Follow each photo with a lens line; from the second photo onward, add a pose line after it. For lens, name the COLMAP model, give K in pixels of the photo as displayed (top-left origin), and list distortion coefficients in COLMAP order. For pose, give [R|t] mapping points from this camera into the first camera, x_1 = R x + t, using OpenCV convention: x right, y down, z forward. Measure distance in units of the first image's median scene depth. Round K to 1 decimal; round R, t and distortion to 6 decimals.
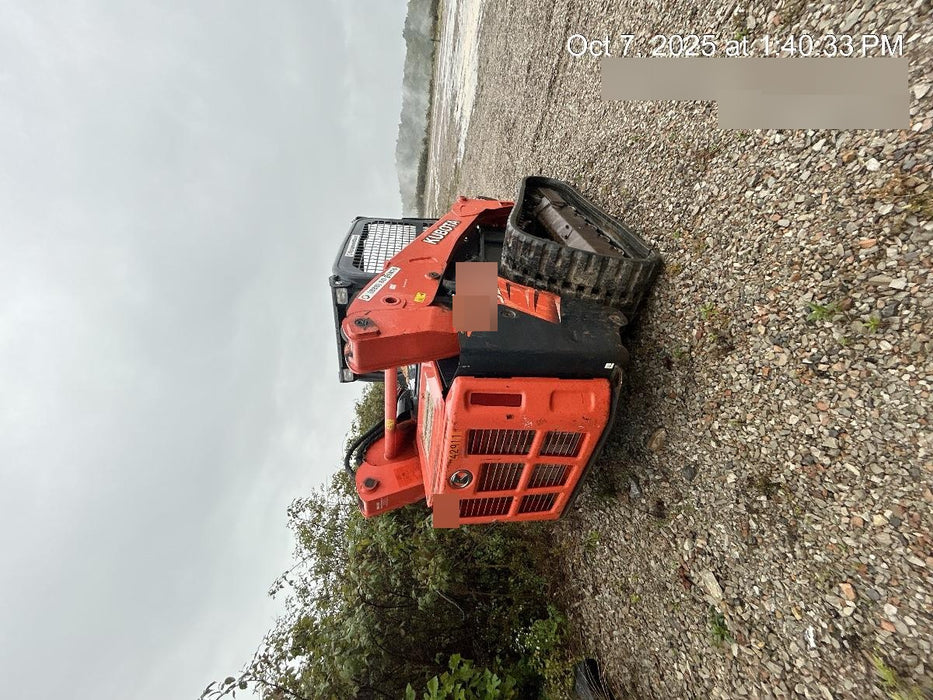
lens RADIAL K [[378.0, 0, 462.9], [0, 378.0, 352.1], [0, 0, 1]] dist [0.000350, 0.000075]
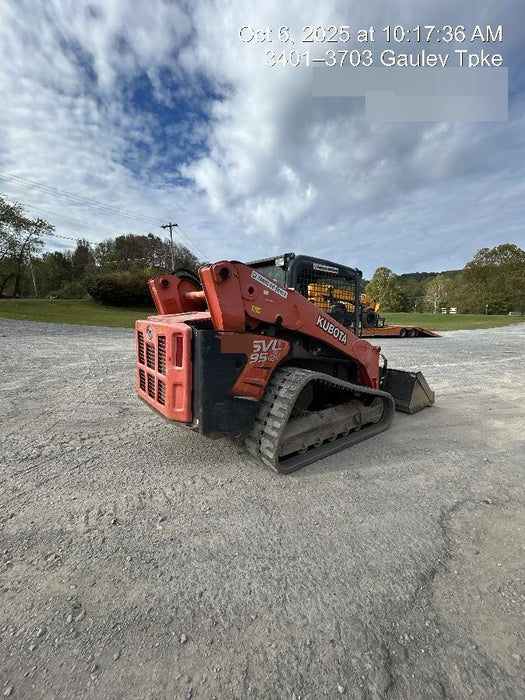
lens RADIAL K [[283.6, 0, 262.5], [0, 283.6, 350.0], [0, 0, 1]] dist [0.000350, 0.000075]
pose [[-0.036012, 0.998711, -0.035773, 0.091647], [-0.971290, -0.026555, 0.236412, -0.439838], [0.235157, 0.043259, 0.970994, -0.122516]]
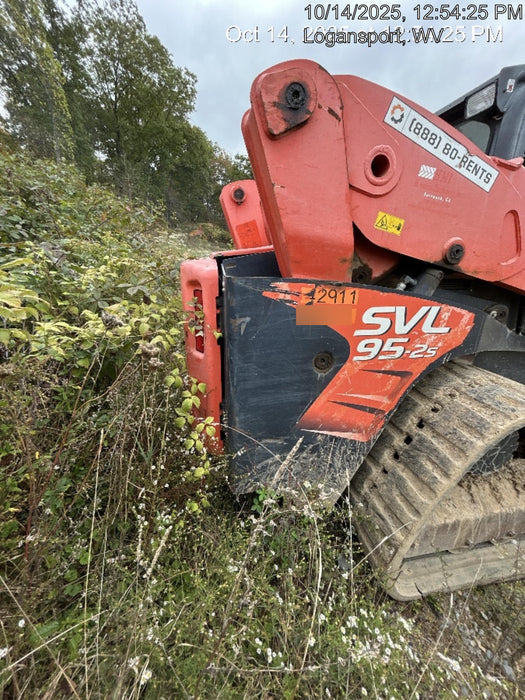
lens RADIAL K [[283.6, 0, 262.5], [0, 283.6, 350.0], [0, 0, 1]] dist [0.000350, 0.000075]
pose [[-0.101720, 0.979493, 0.173914, 0.022348], [-0.746777, -0.190683, 0.637154, -0.307671], [0.657250, -0.065063, 0.750859, 0.510488]]
